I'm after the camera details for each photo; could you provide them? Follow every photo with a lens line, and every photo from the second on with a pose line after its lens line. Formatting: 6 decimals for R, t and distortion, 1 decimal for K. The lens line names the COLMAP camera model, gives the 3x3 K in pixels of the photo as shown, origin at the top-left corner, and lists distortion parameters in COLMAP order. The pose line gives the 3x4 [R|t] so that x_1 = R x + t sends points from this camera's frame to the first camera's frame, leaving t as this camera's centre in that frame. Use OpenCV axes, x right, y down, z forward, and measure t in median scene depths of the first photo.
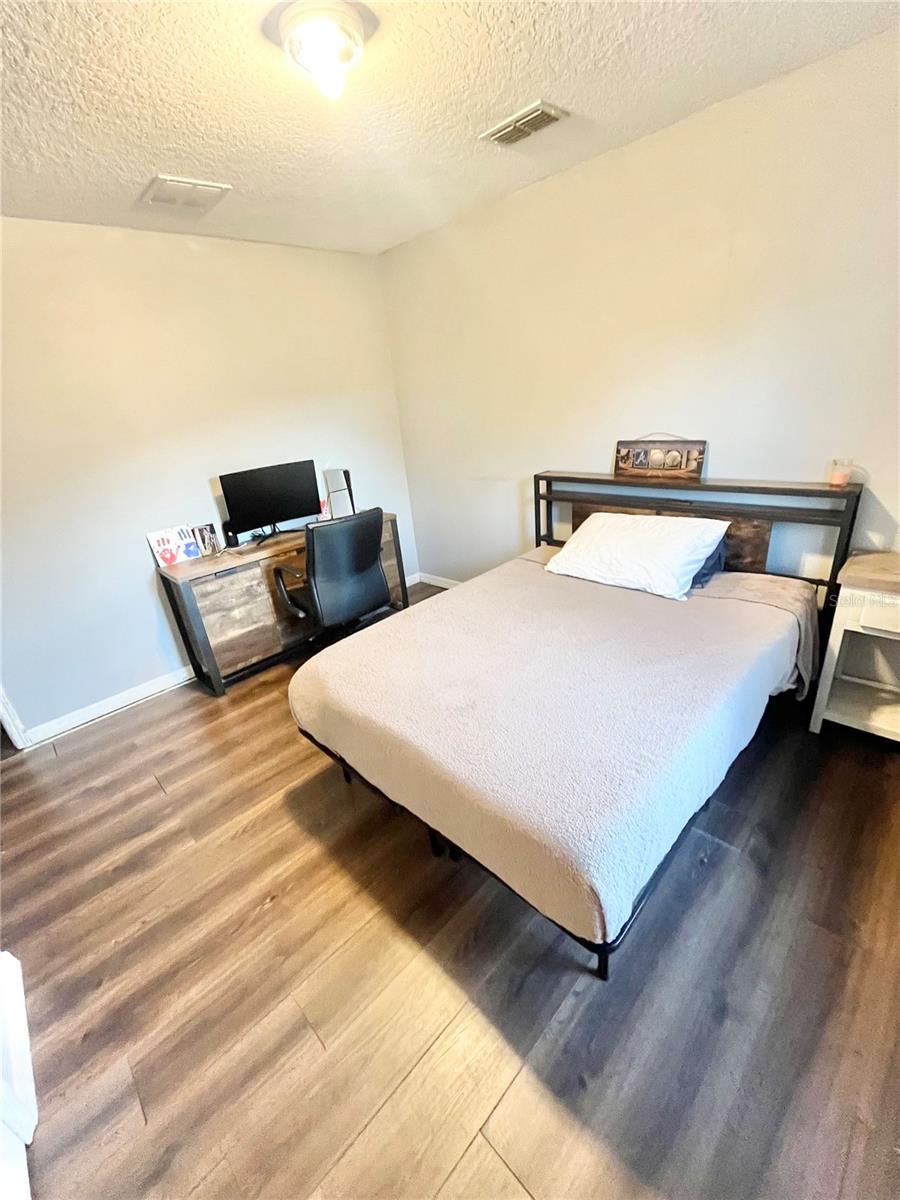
lens RADIAL K [[491.1, 0, 448.5], [0, 491.1, 603.8], [0, 0, 1]] dist [0.001697, -0.000345]
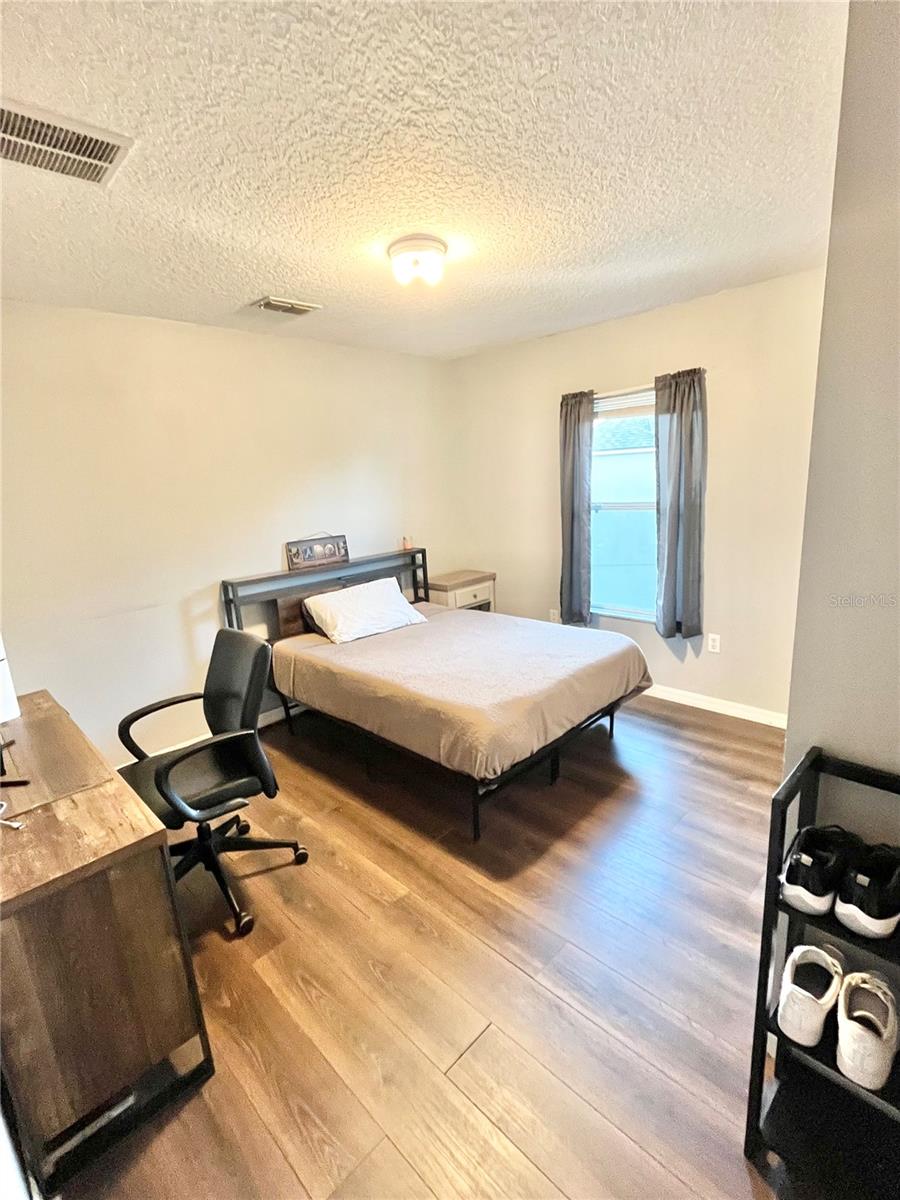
lens RADIAL K [[555.4, 0, 448.9], [0, 555.4, 602.3], [0, 0, 1]] dist [0.000533, 0.000018]
pose [[0.002826, -0.126710, 0.991936, -1.087245], [0.446519, 0.887721, 0.112126, -0.188332], [-0.894769, 0.442602, 0.059087, 0.670180]]
